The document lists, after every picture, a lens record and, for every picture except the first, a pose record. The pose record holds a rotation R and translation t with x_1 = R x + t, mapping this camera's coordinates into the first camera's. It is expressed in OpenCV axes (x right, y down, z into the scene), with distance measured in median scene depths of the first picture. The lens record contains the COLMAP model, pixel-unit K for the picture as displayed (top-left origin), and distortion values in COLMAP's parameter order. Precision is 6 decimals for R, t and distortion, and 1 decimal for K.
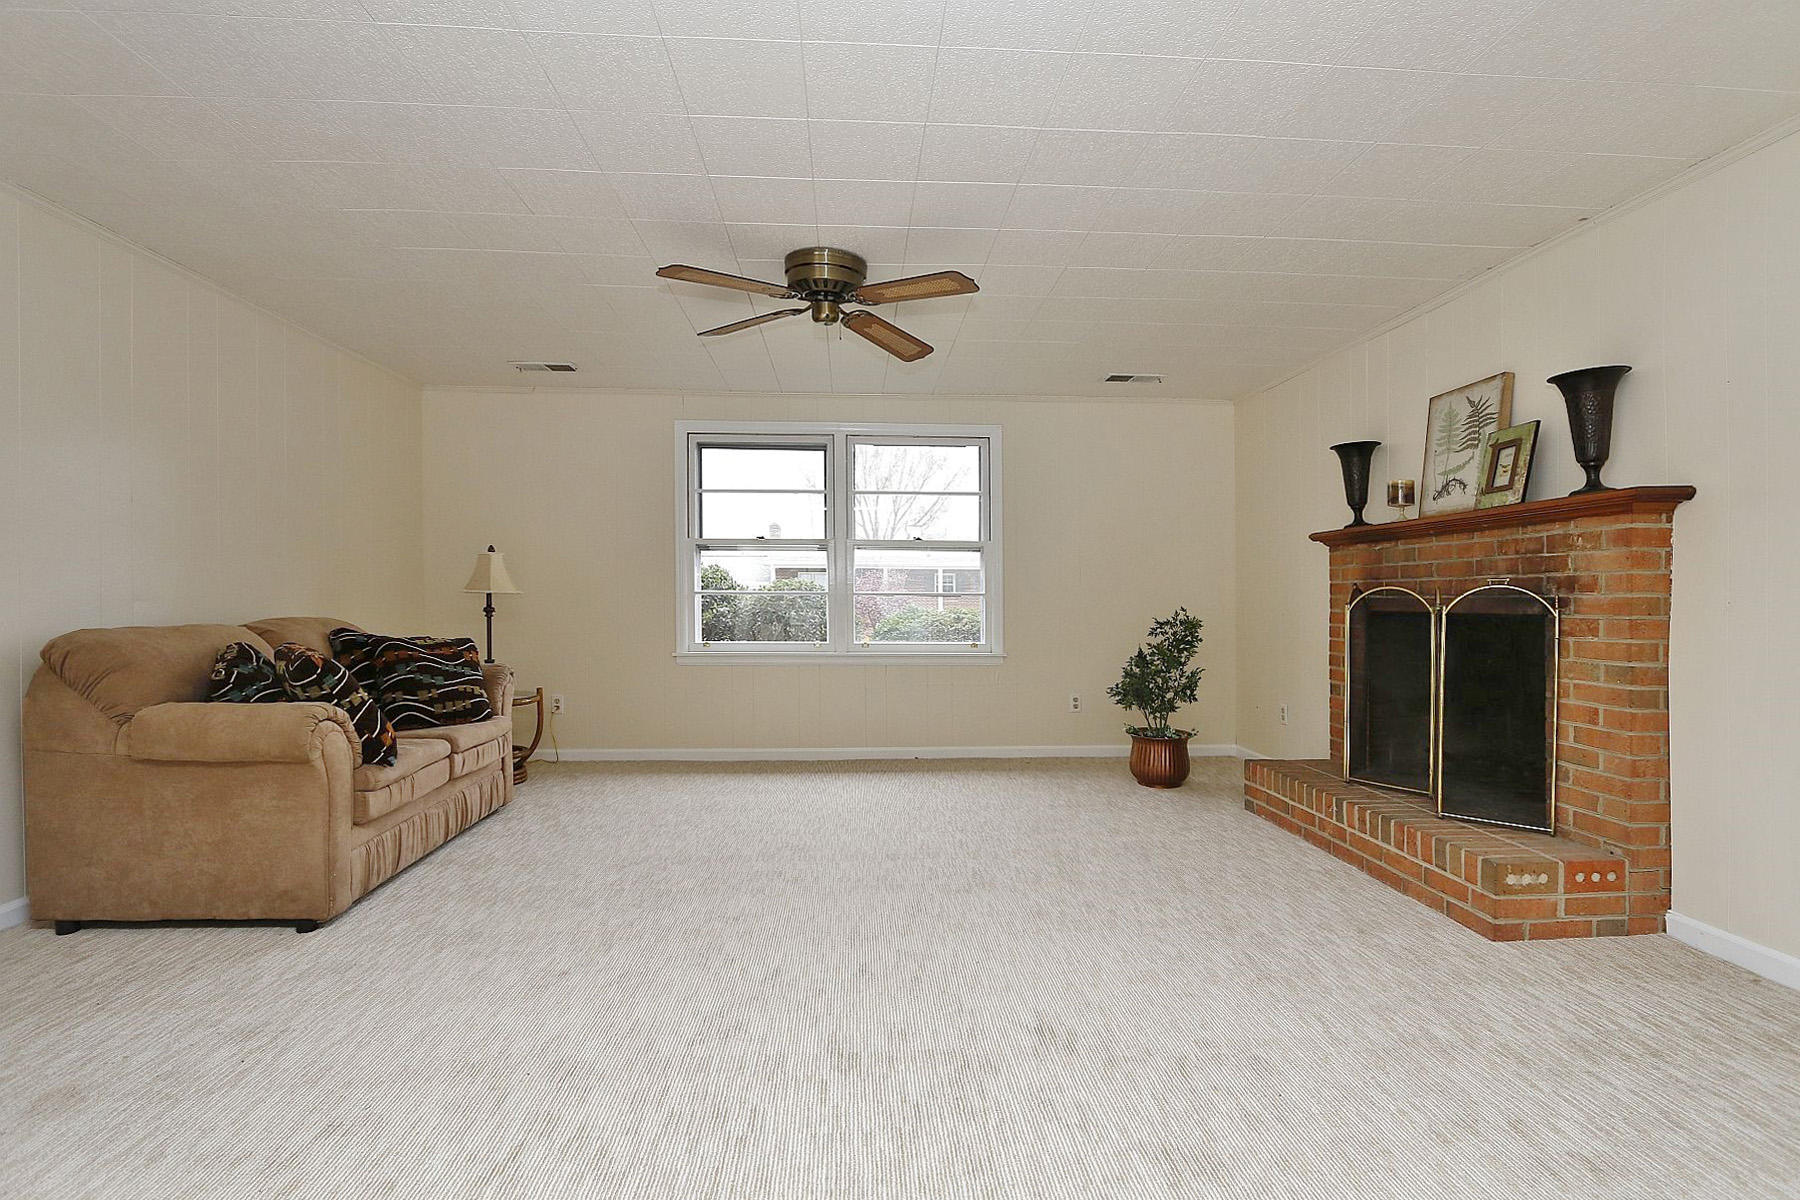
lens RADIAL K [[842.2, 0, 881.0], [0, 842.2, 591.0], [0, 0, 1]] dist [-0.018793, 0.004567]
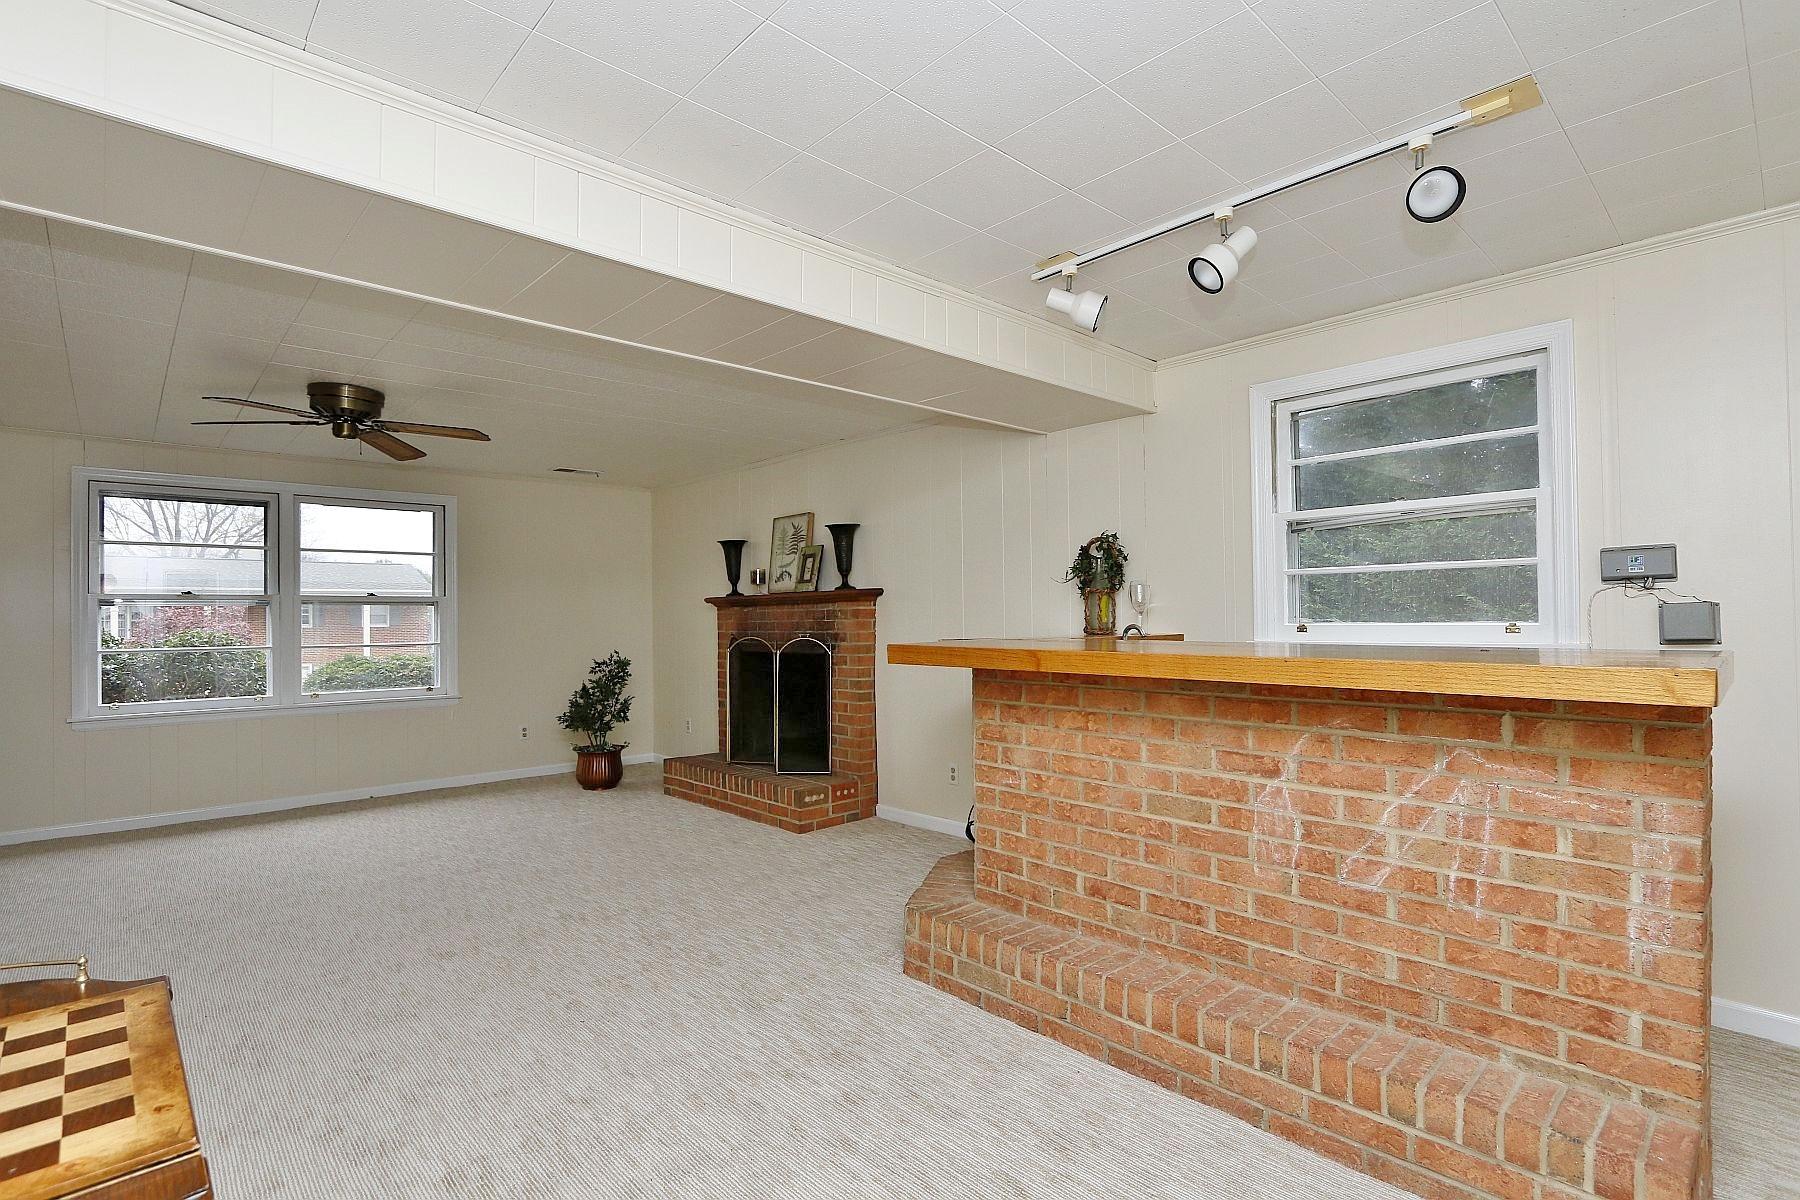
lens RADIAL K [[842.2, 0, 918.8], [0, 842.2, 608.4], [0, 0, 1]] dist [-0.018793, 0.004567]
pose [[0.750710, -0.002457, 0.660628, -0.220054], [0.009583, 0.999928, -0.007171, -0.046739], [-0.660563, 0.011714, 0.750680, -0.430992]]
